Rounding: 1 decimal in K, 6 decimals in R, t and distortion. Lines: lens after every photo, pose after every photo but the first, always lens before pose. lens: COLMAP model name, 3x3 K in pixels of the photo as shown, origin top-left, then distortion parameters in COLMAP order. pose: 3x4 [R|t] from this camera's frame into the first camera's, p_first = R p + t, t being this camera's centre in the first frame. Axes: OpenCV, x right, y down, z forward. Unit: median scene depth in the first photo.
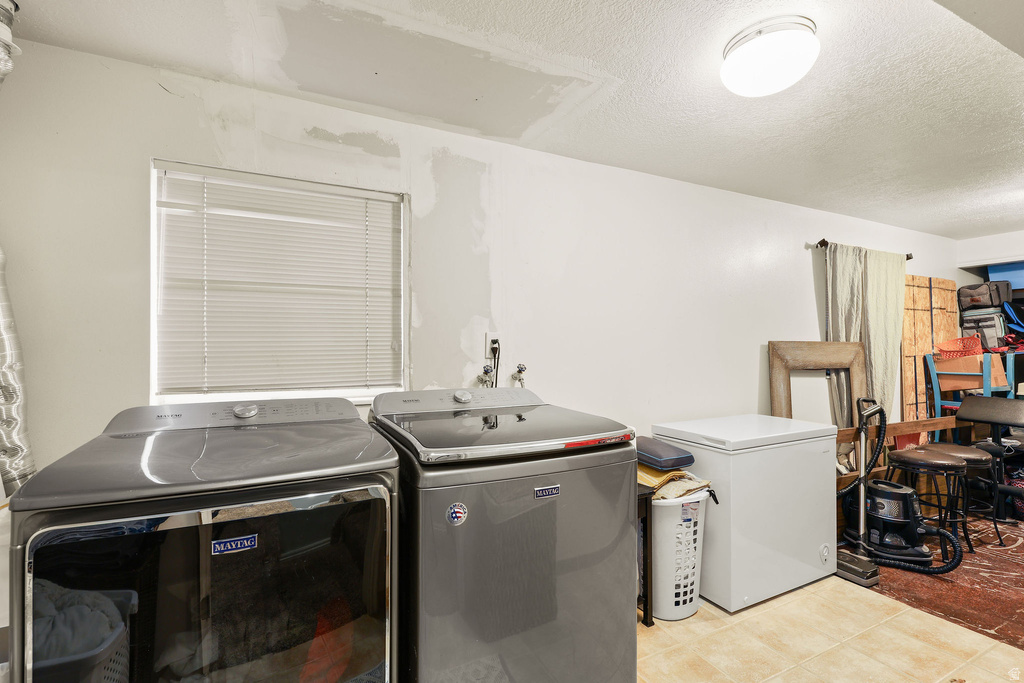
lens RADIAL K [[467.3, 0, 510.9], [0, 467.3, 341.5], [0, 0, 1]] dist [0.004399, -0.000031]
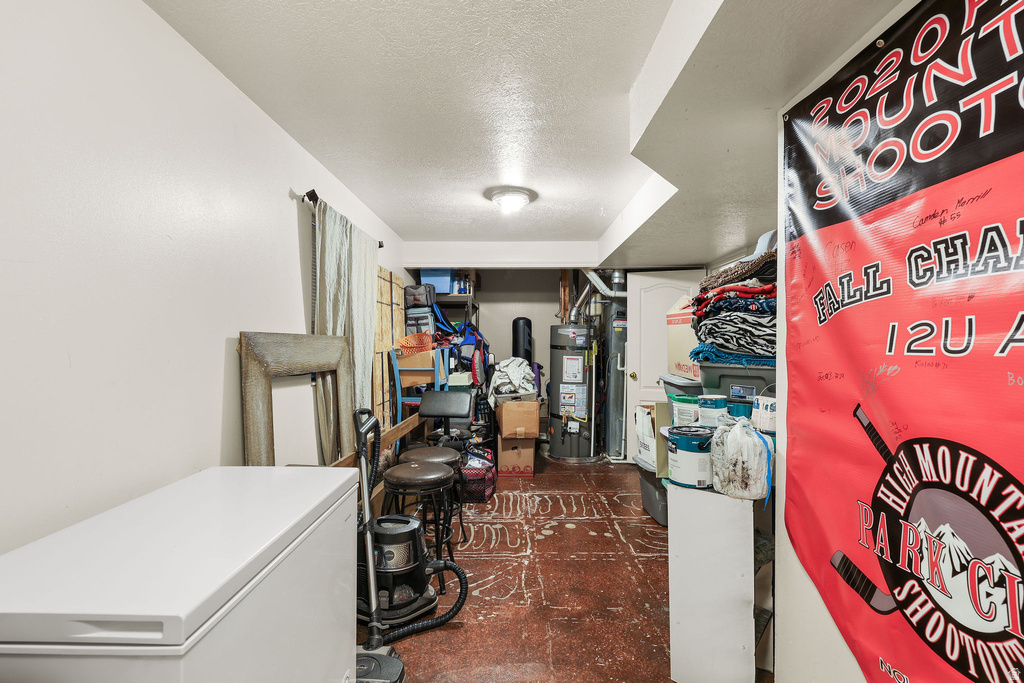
lens RADIAL K [[467.3, 0, 509.8], [0, 467.3, 343.1], [0, 0, 1]] dist [0.004399, -0.000031]
pose [[0.462377, 0.003241, 0.886677, 0.169031], [-0.016016, 0.999861, 0.004697, 0.004673], [-0.886539, -0.016372, 0.462365, 0.385445]]
